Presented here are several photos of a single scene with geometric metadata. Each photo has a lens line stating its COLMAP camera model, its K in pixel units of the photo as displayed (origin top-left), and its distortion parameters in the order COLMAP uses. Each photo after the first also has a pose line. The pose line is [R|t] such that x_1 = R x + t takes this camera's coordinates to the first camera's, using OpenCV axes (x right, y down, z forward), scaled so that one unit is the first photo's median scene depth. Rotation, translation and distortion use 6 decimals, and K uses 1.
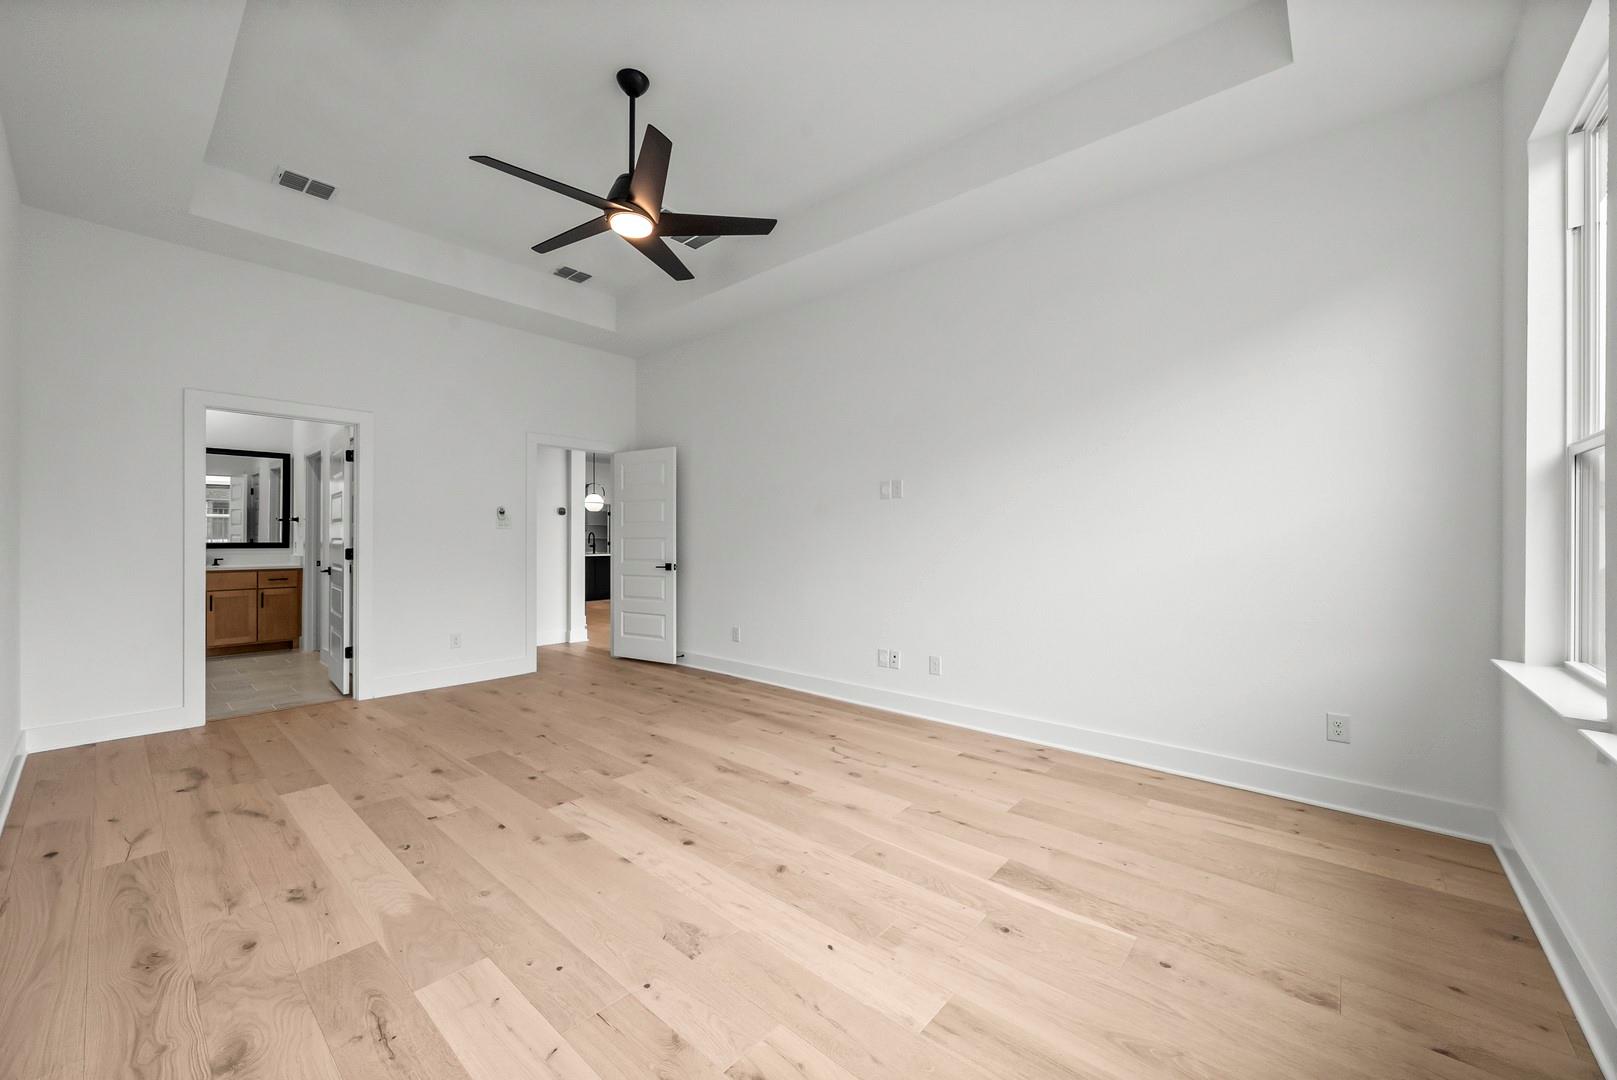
lens RADIAL K [[618.5, 0, 808.5], [0, 618.5, 540.0], [0, 0, 1]] dist [0.000305, 0.000030]
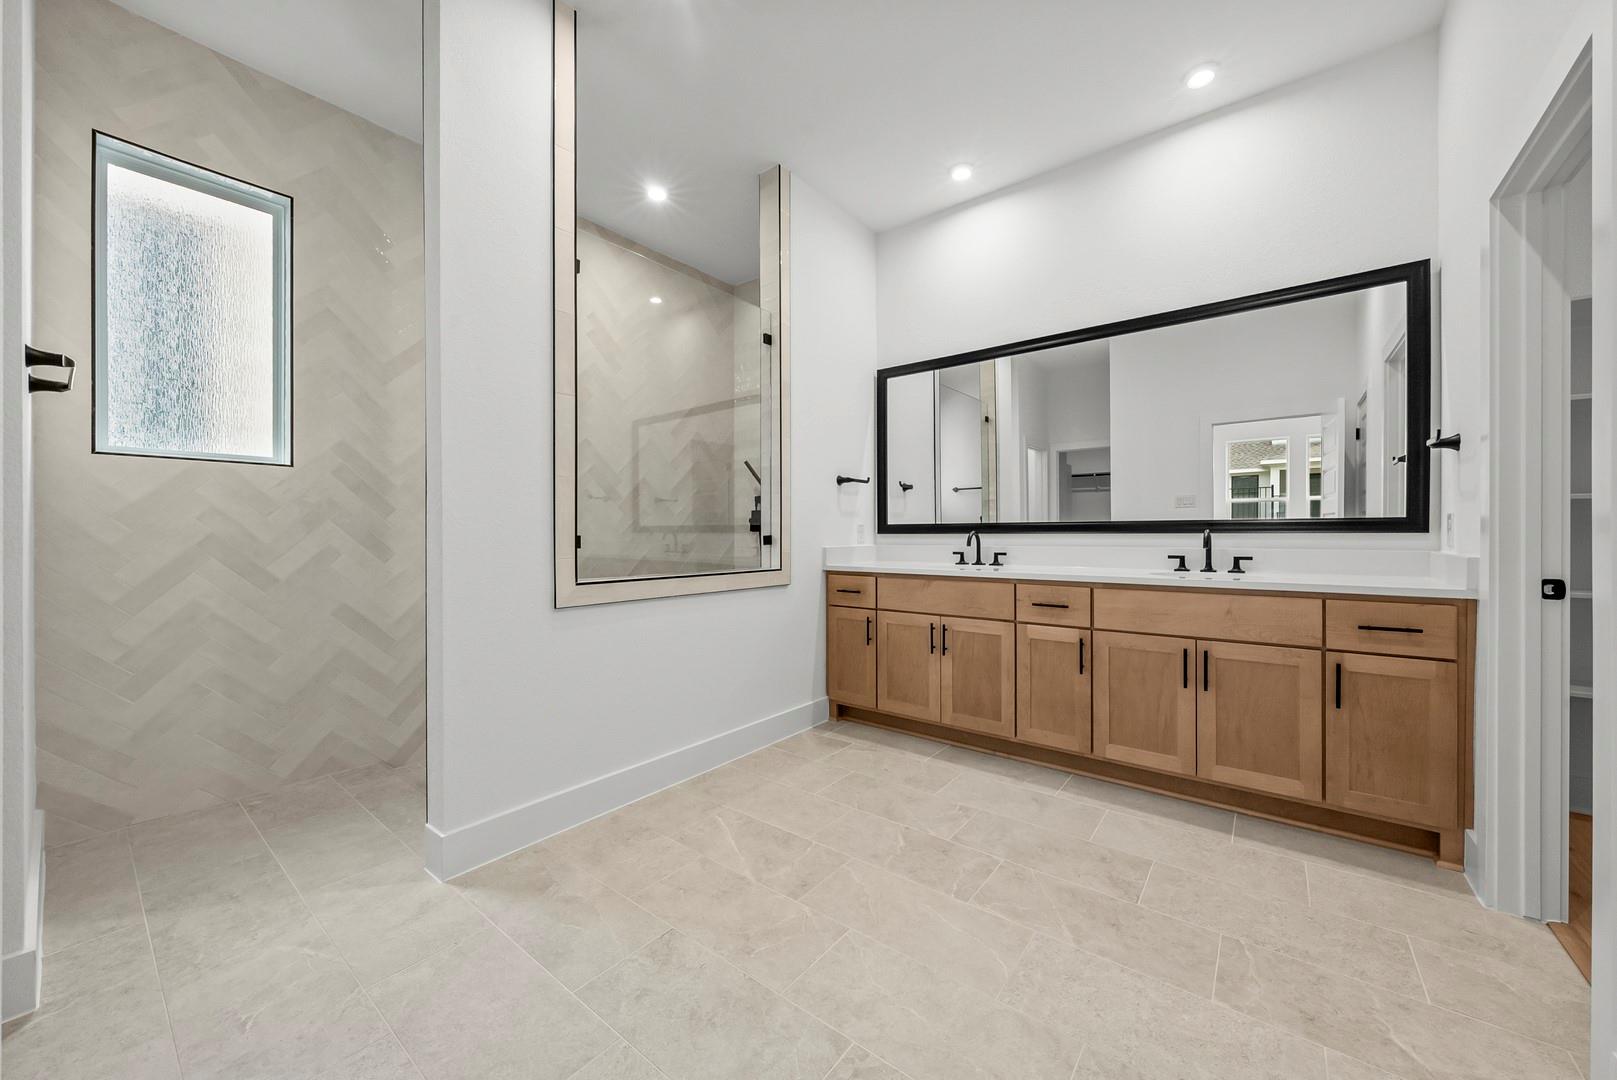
lens RADIAL K [[584.8, 0, 808.5], [0, 584.8, 540.0], [0, 0, 1]] dist [-0.001478, -0.000199]
pose [[0.048233, -0.000583, -0.998836, -0.561635], [0.004322, 0.999991, -0.000375, 0.016530], [0.998827, -0.004299, 0.048235, 0.675704]]
